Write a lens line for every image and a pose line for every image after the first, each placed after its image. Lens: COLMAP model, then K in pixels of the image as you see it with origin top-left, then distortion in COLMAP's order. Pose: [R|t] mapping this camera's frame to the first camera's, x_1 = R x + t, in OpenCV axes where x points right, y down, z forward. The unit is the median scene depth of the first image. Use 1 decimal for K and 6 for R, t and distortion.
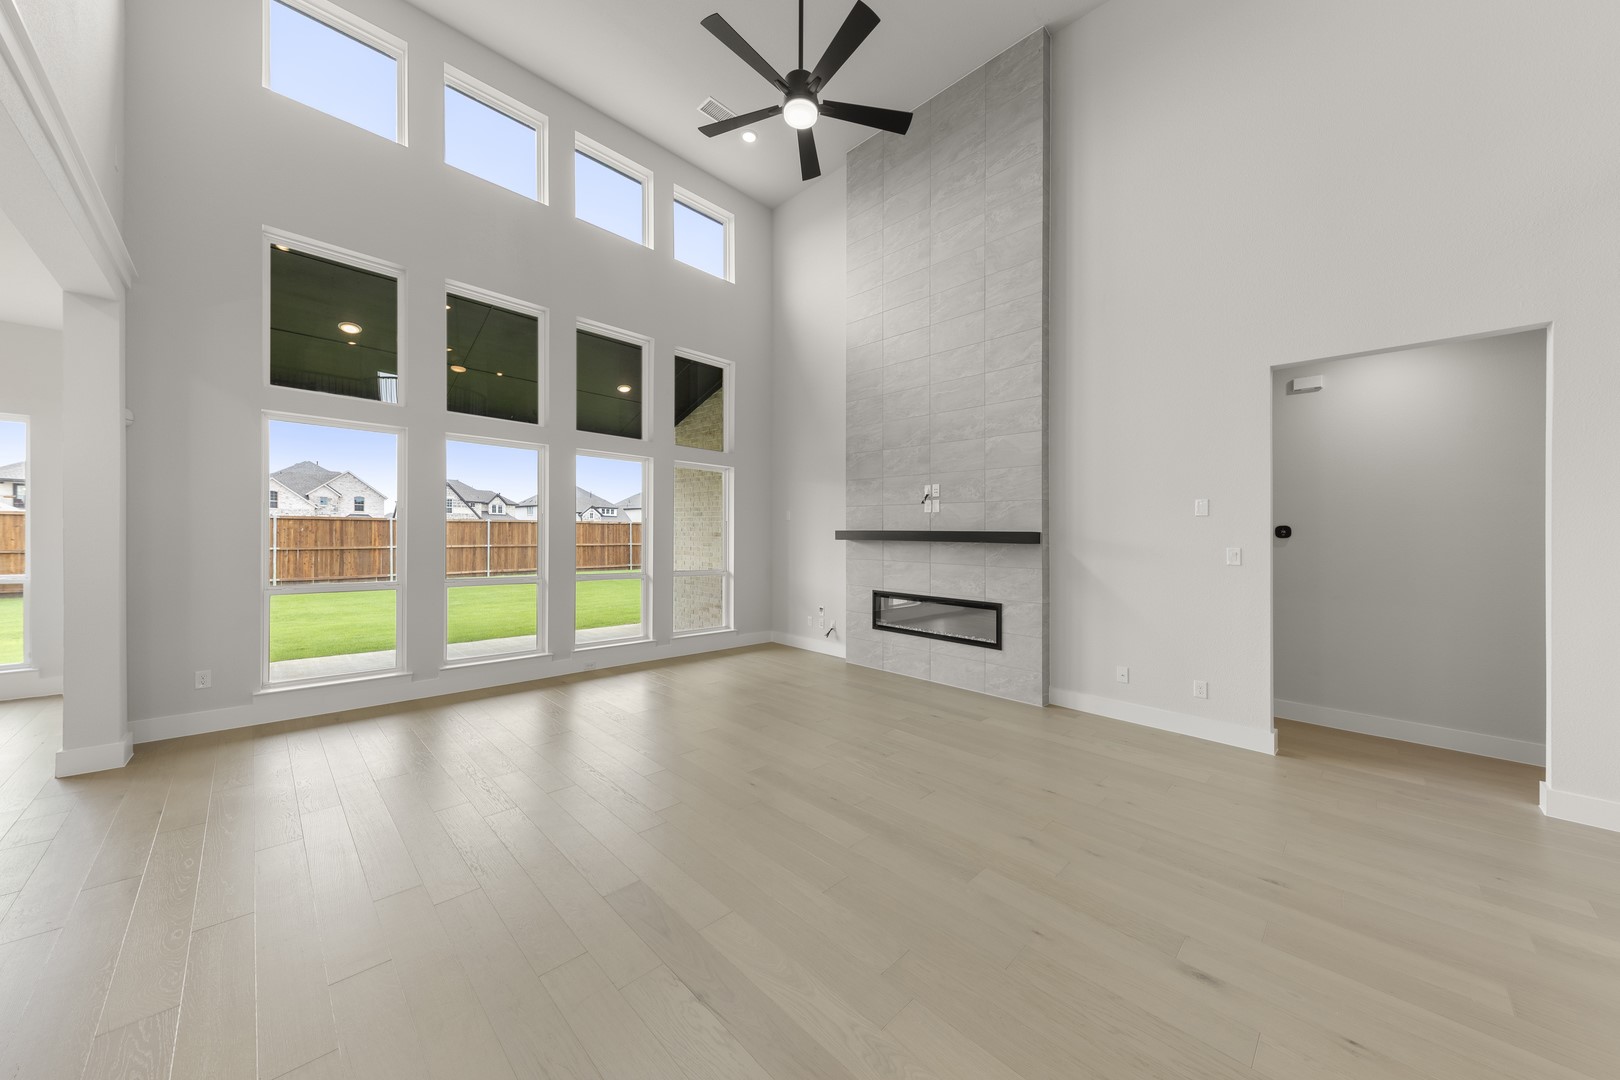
lens RADIAL K [[566.6, 0, 817.4], [0, 566.6, 533.9], [0, 0, 1]] dist [-0.006145, -0.001685]
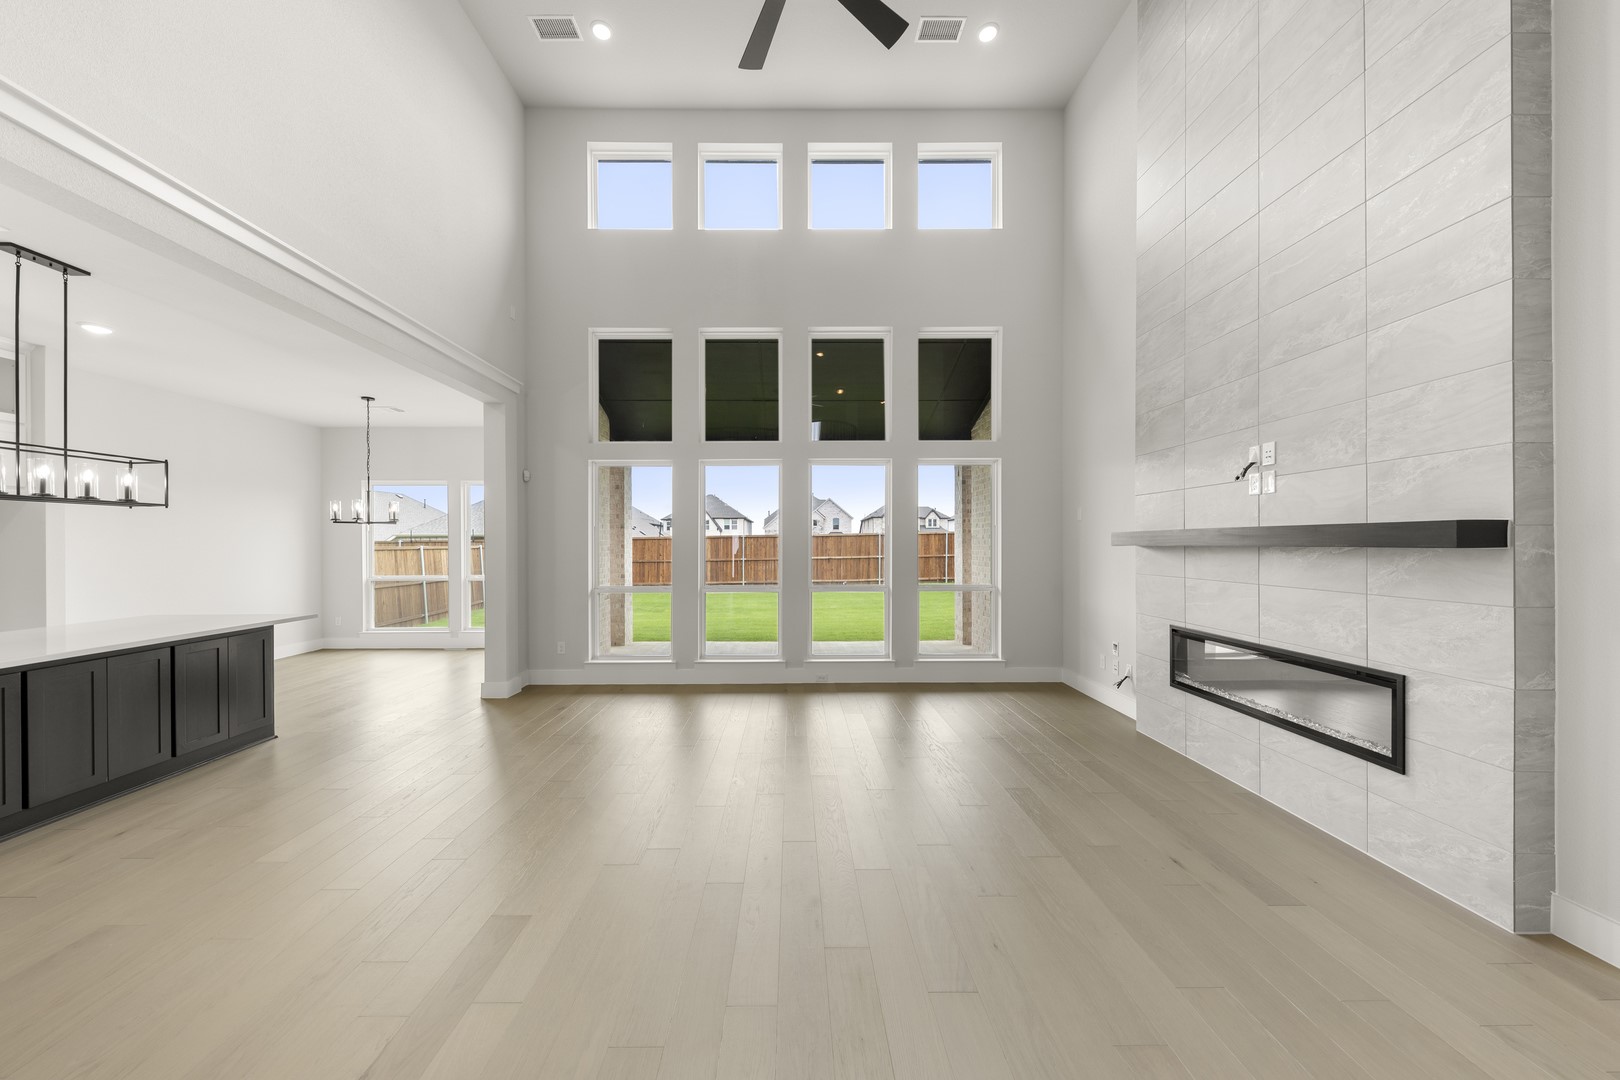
lens RADIAL K [[566.6, 0, 782.9], [0, 566.6, 550.6], [0, 0, 1]] dist [-0.006145, -0.001685]
pose [[0.694994, -0.011343, -0.718926, 0.241228], [0.019586, 0.999803, 0.003160, 0.005949], [0.718748, -0.016277, 0.695080, 0.245628]]
